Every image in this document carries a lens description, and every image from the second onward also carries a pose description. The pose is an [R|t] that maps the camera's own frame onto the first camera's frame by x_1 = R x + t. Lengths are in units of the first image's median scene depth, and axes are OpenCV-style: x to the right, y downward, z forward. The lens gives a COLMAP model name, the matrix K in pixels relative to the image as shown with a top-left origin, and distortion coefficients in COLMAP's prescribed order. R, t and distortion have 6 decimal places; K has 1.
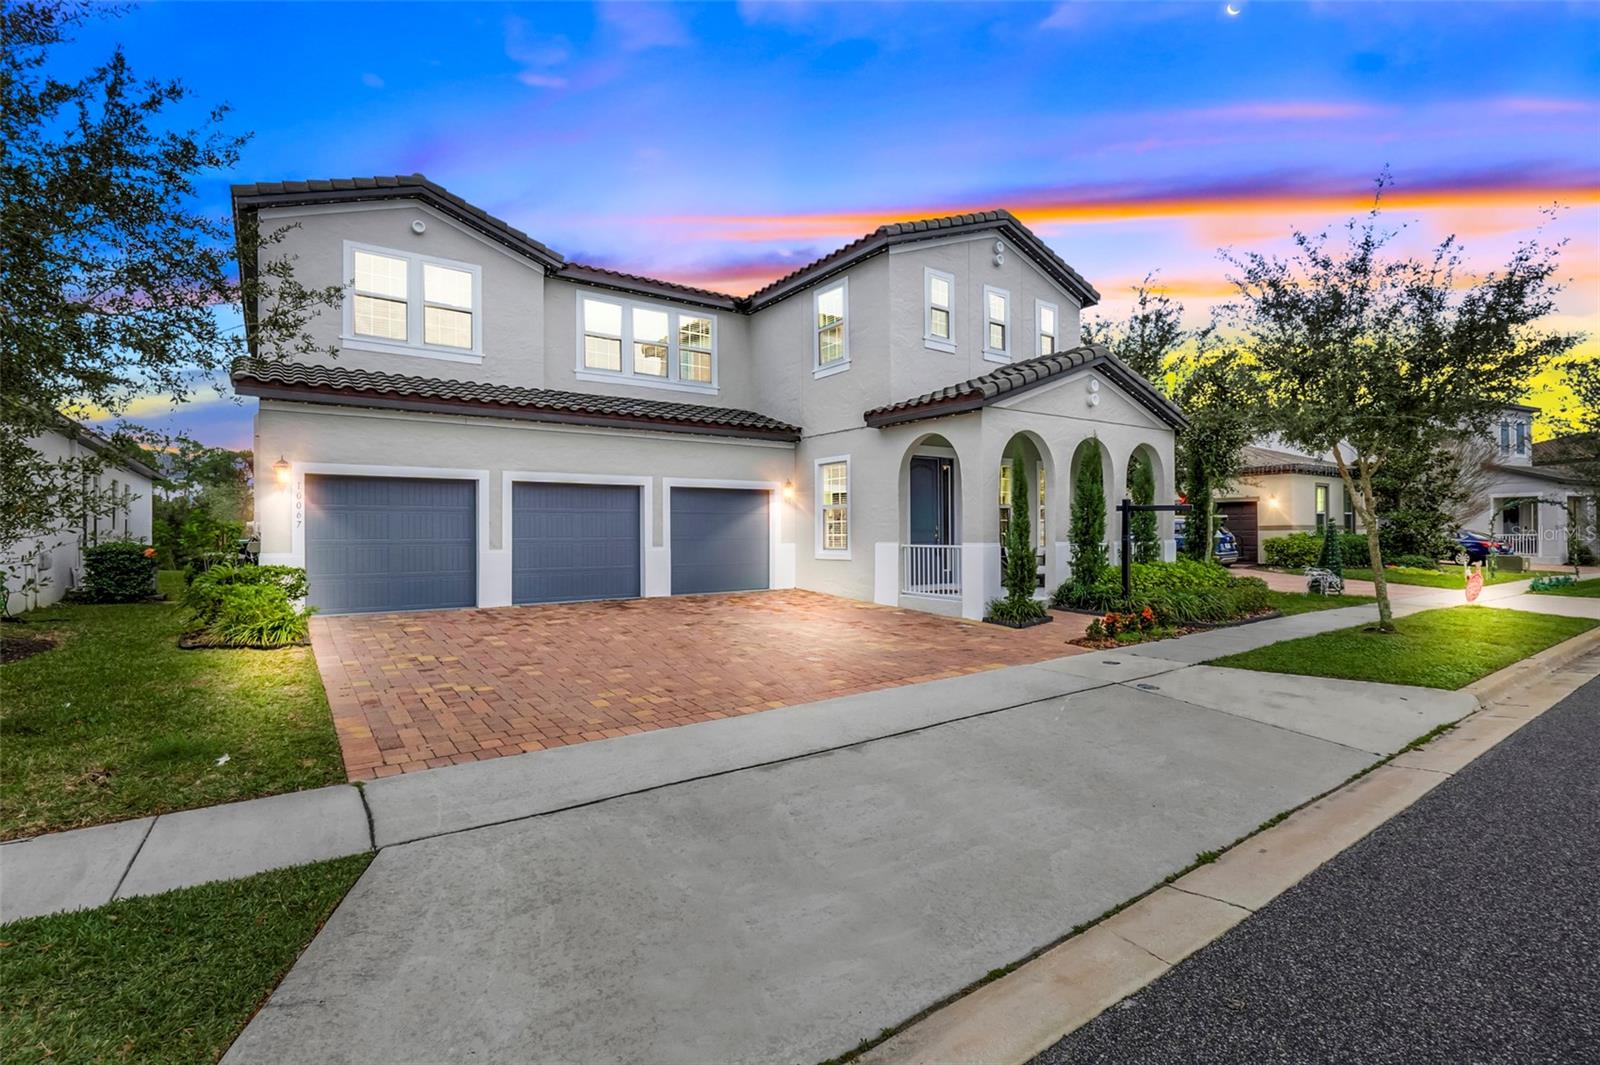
lens RADIAL K [[679.7, 0, 797.2], [0, 679.7, 528.8], [0, 0, 1]] dist [-0.004346, -0.000550]
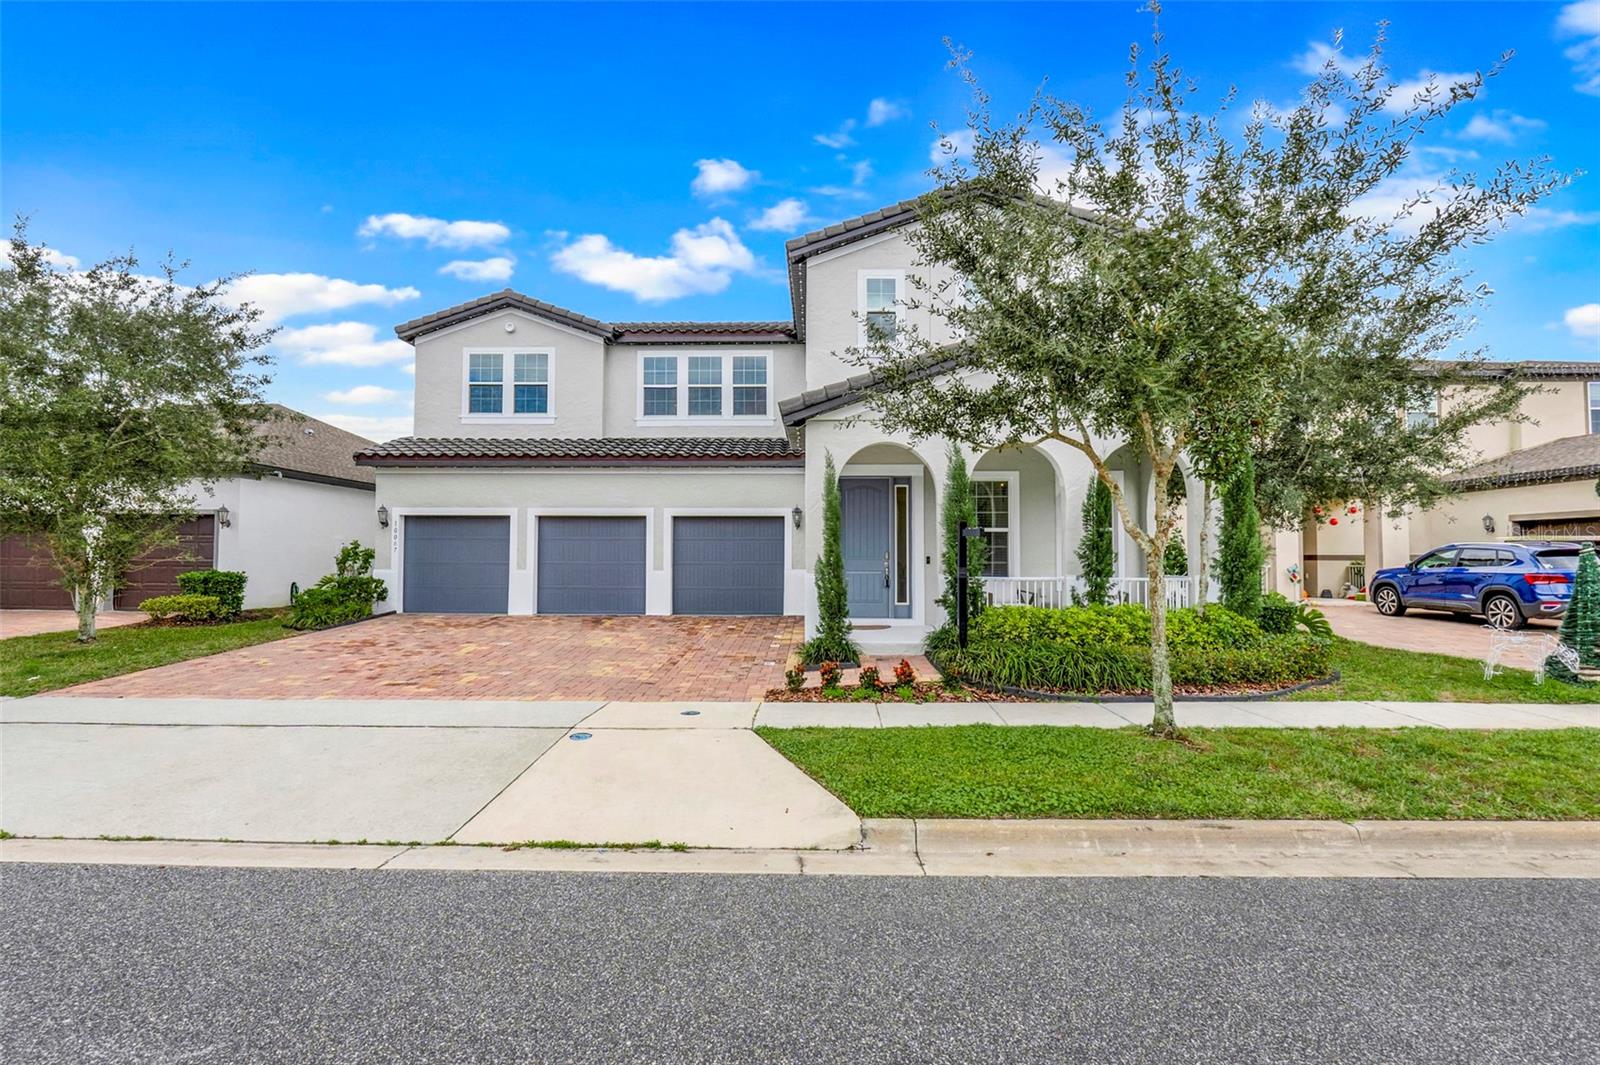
lens RADIAL K [[679.7, 0, 797.2], [0, 679.7, 528.8], [0, 0, 1]] dist [-0.004346, -0.000550]
pose [[0.822361, -0.013254, -0.568812, 0.621265], [-0.010724, 0.999190, -0.038786, 0.000251], [0.568865, 0.037996, 0.821553, 0.214439]]
